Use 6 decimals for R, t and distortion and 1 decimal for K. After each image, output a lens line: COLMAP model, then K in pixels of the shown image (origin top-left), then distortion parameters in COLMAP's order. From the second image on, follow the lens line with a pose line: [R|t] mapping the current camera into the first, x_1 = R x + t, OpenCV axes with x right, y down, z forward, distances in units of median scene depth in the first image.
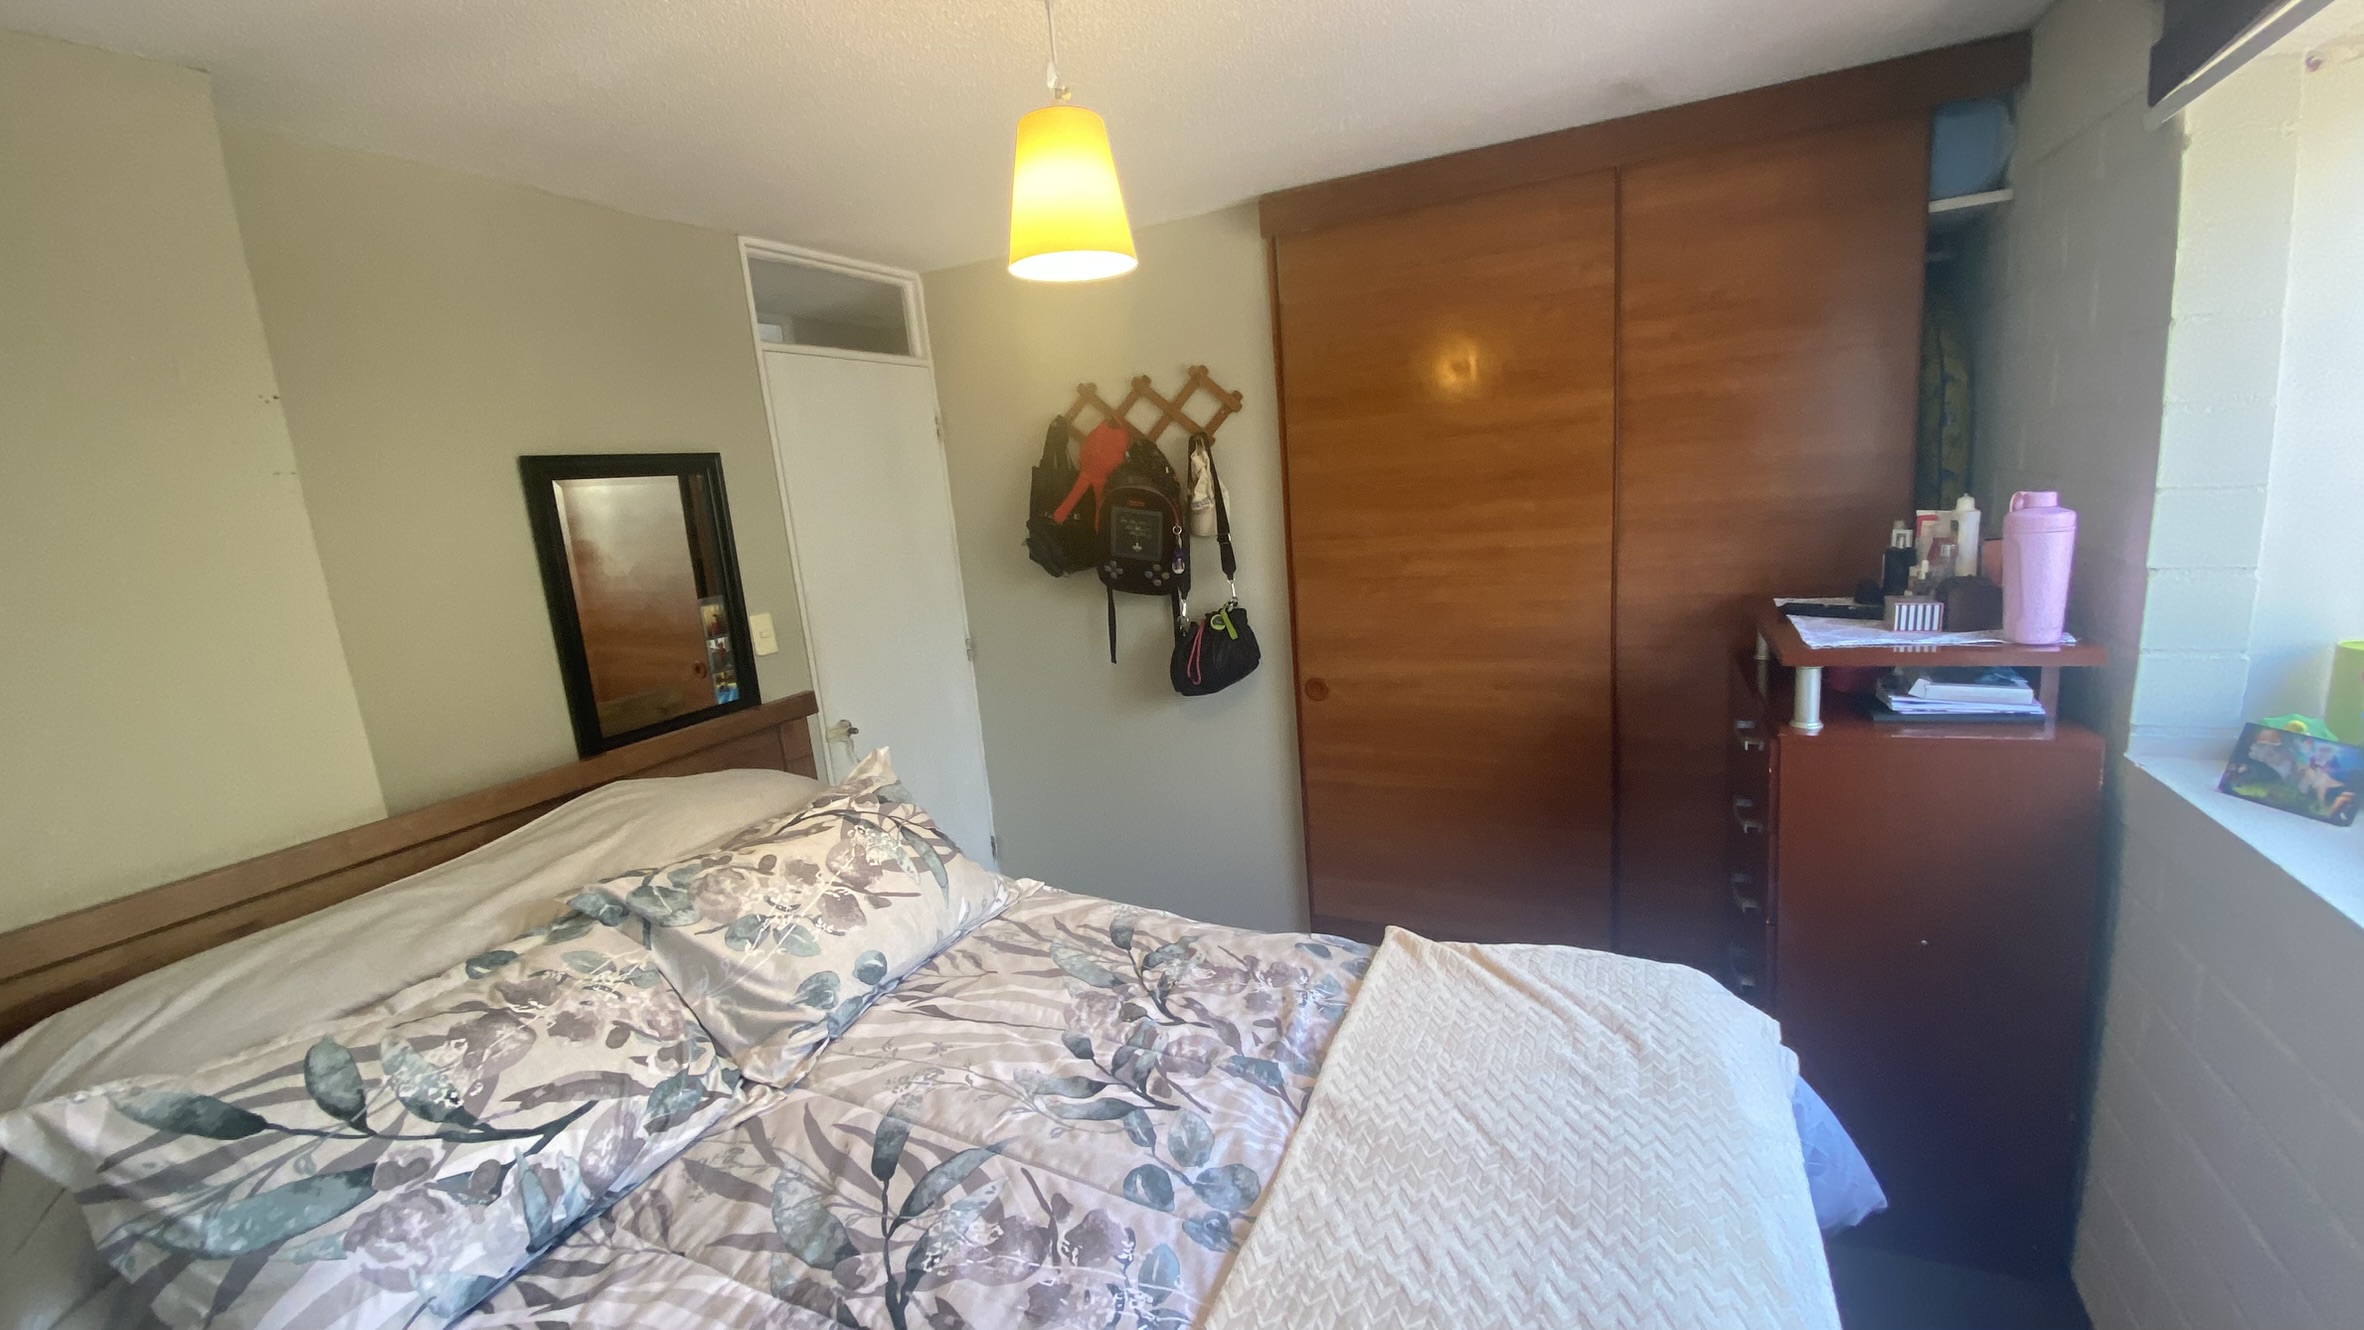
lens RADIAL K [[955.1, 0, 1182.2], [0, 955.1, 666.6], [0, 0, 1]] dist [0.031368, -0.024489]
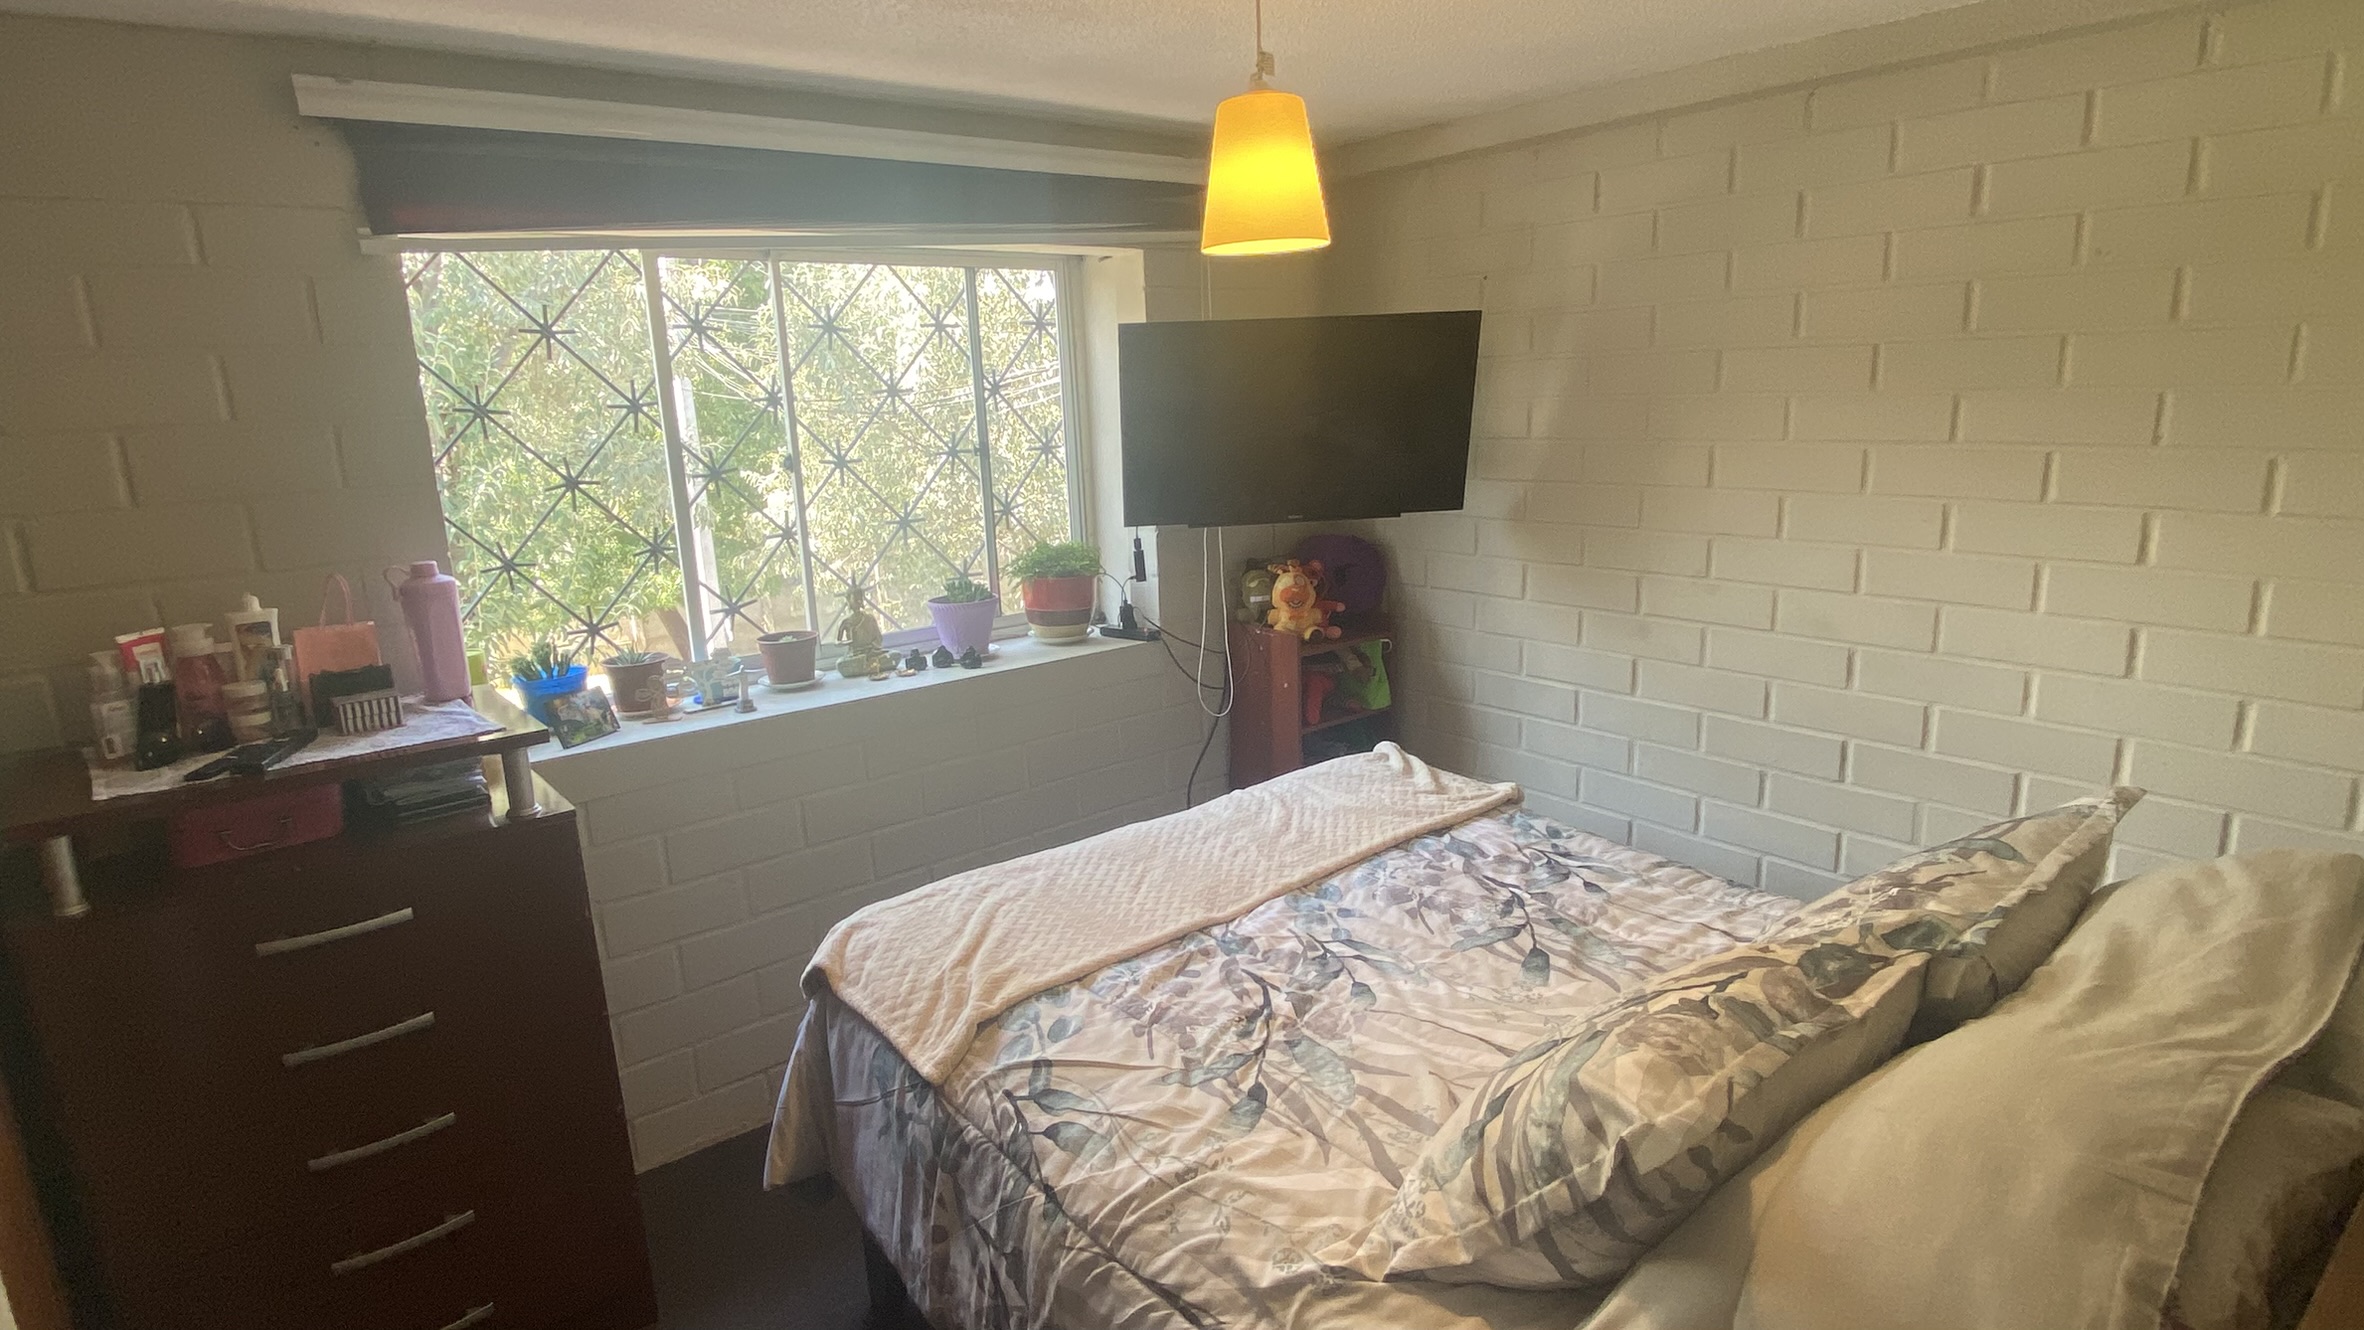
lens RADIAL K [[1216.8, 0, 1179.1], [0, 1216.8, 672.9], [0, 0, 1]] dist [0.030747, -0.038089]
pose [[-0.886890, 0.022392, 0.461438, -0.598423], [0.206756, 0.912451, 0.353109, -0.462922], [-0.413133, 0.408574, -0.813873, 2.202732]]
